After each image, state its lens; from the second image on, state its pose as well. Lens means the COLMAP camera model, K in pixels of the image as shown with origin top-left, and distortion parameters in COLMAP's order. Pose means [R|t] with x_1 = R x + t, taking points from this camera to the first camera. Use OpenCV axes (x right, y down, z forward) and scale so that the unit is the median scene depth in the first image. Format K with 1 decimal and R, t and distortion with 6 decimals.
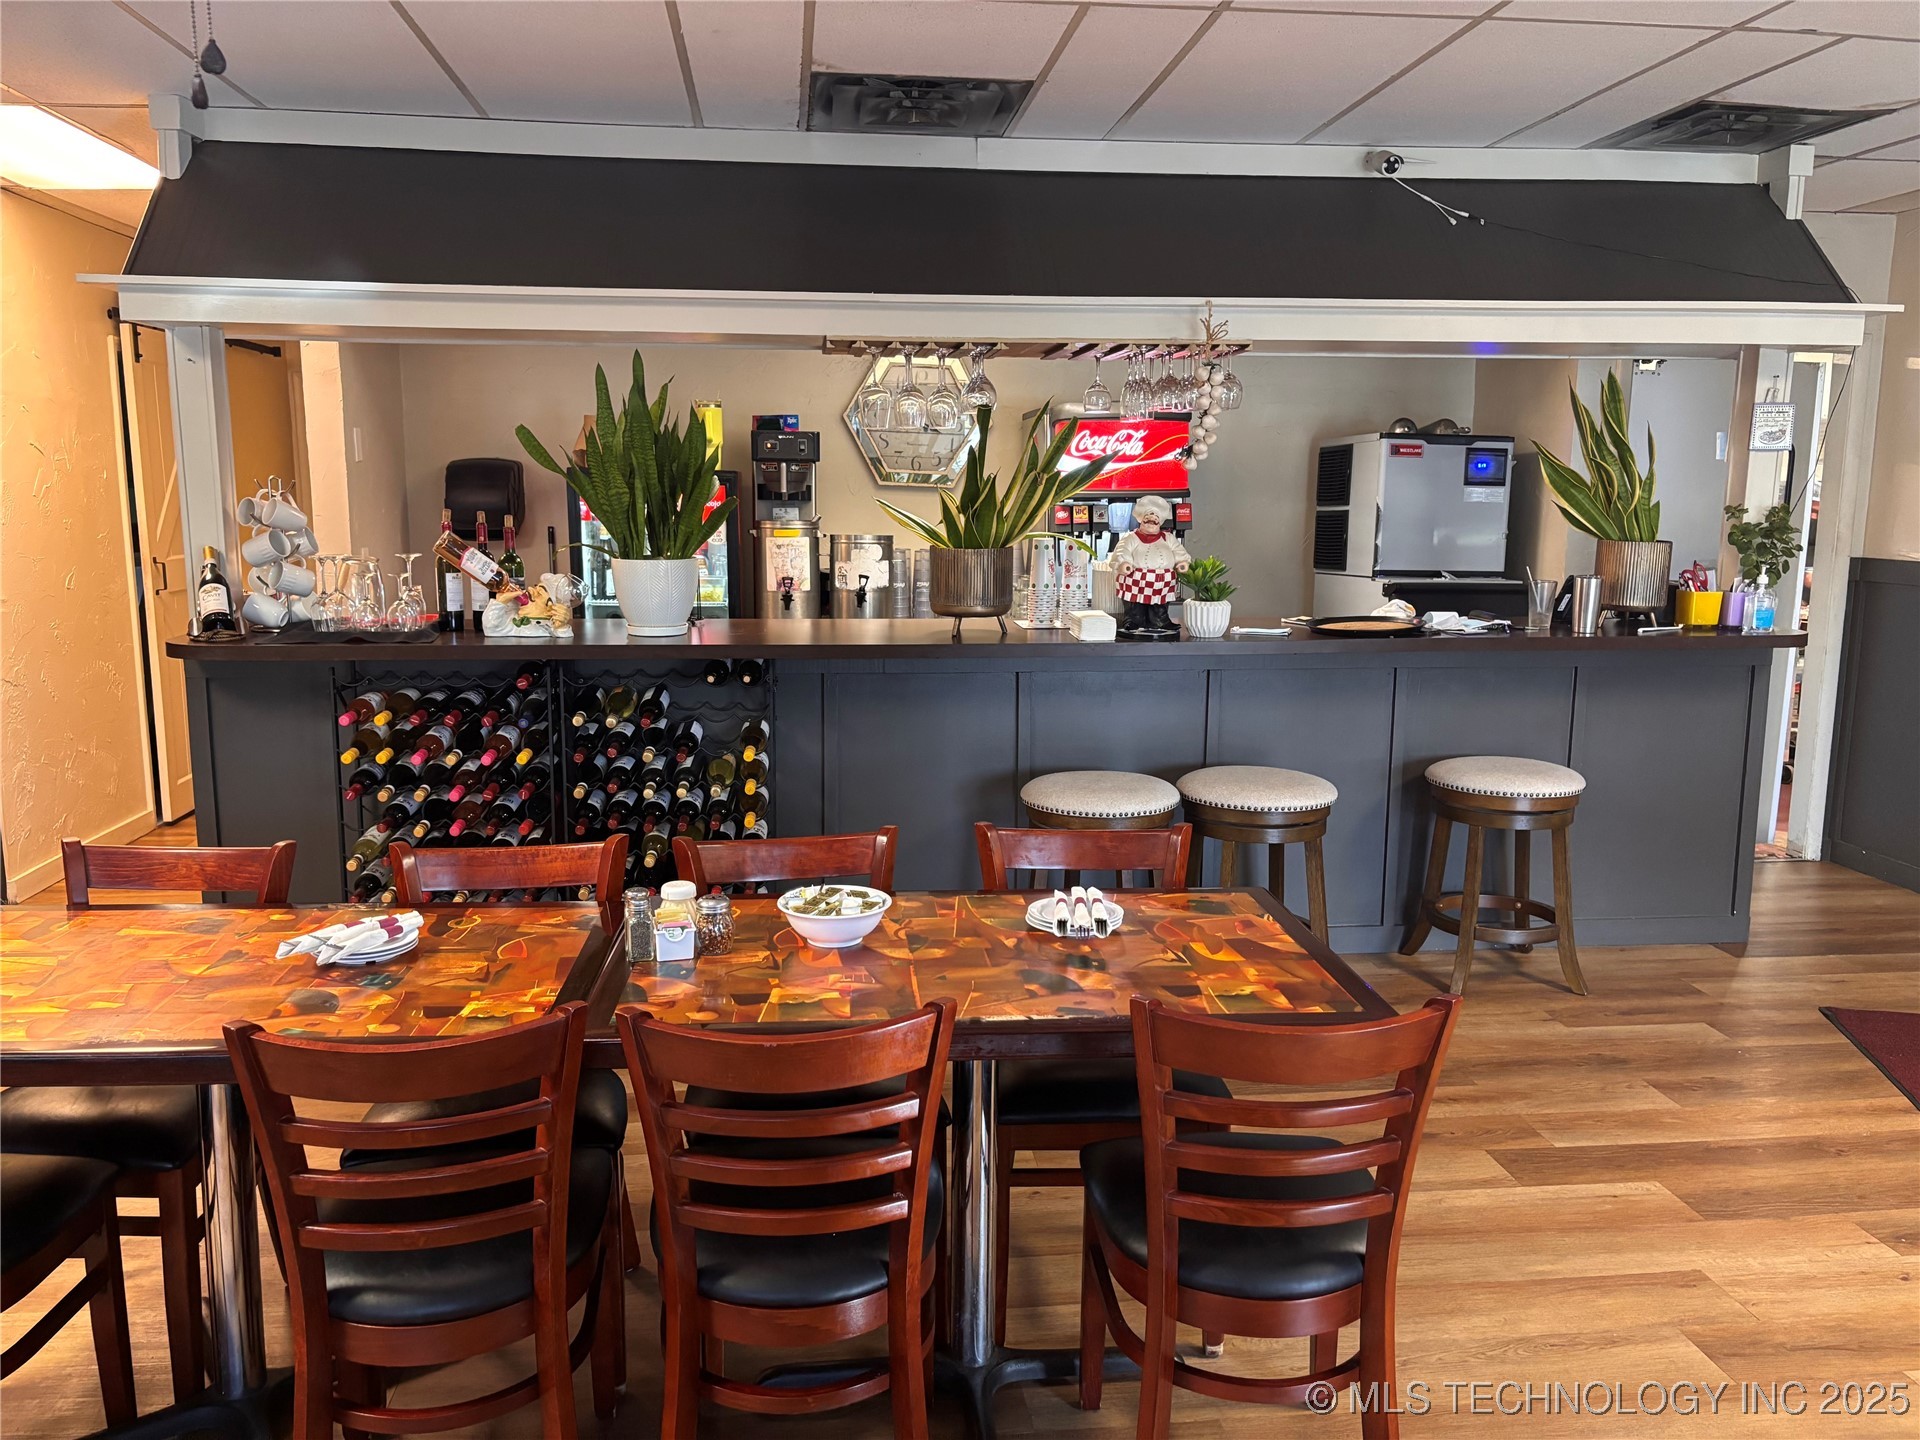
lens RADIAL K [[1451.8, 0, 960.0], [0, 1451.8, 720.0], [0, 0, 1]] dist [0.080386, -0.086993]
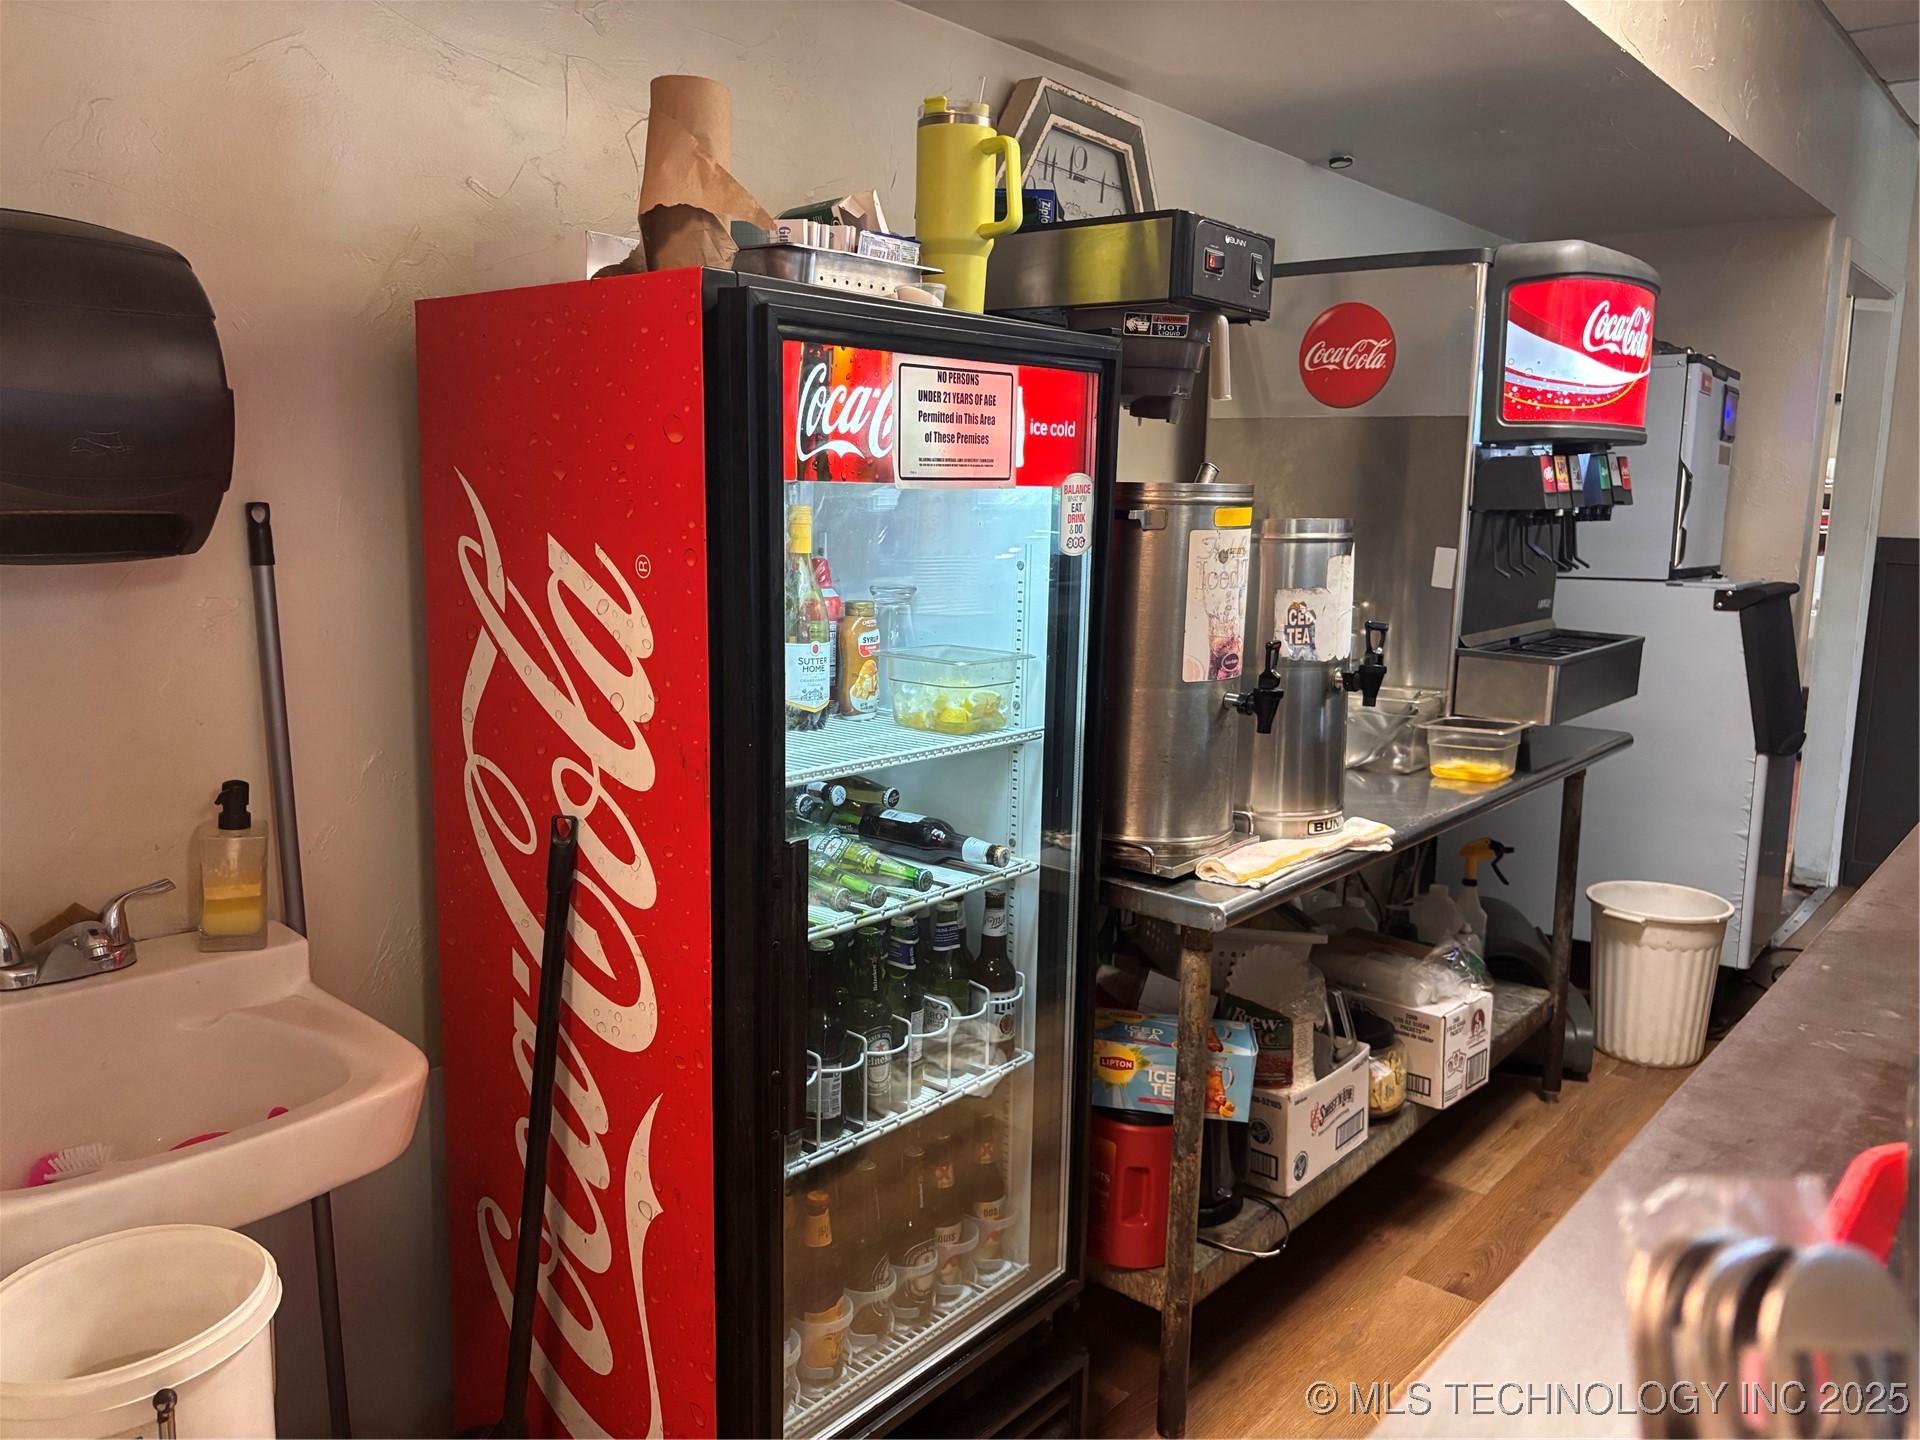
lens RADIAL K [[1451.8, 0, 960.0], [0, 1451.8, 720.0], [0, 0, 1]] dist [0.080386, -0.086993]
pose [[0.727764, -0.102070, 0.678190, -0.531075], [0.091990, 0.994455, 0.050954, -0.131676], [-0.679630, 0.025304, 0.733118, 0.995923]]
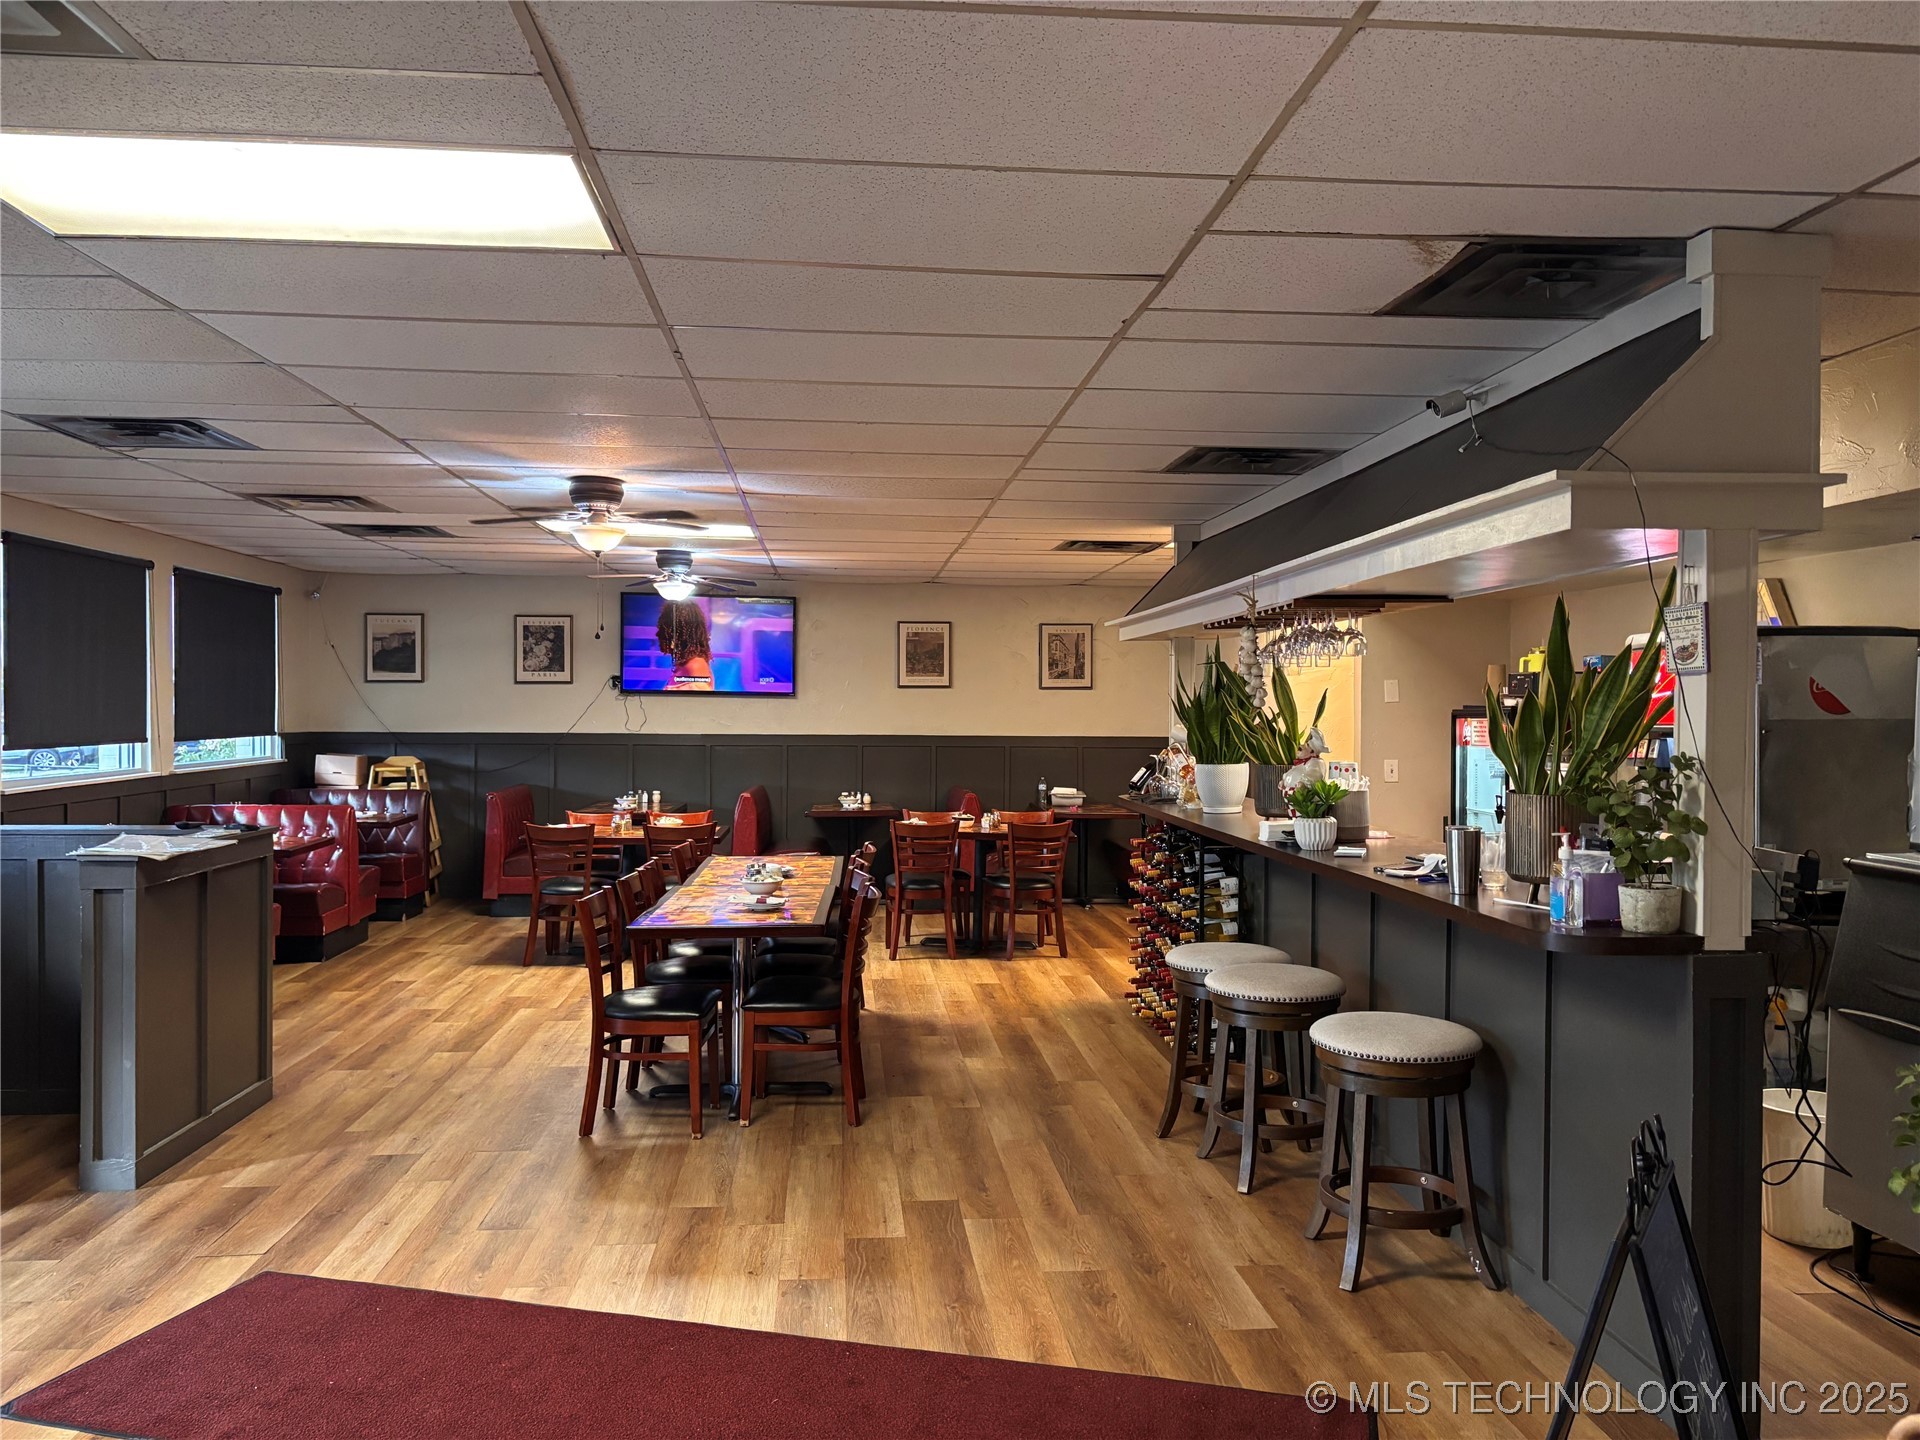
lens RADIAL K [[1451.8, 0, 960.0], [0, 1451.8, 720.0], [0, 0, 1]] dist [0.080386, -0.086993]
pose [[-0.031654, 0.002890, -0.999495, 1.341496], [-0.158767, 0.987285, 0.007883, -0.123912], [0.986809, 0.158936, -0.030793, 0.760447]]
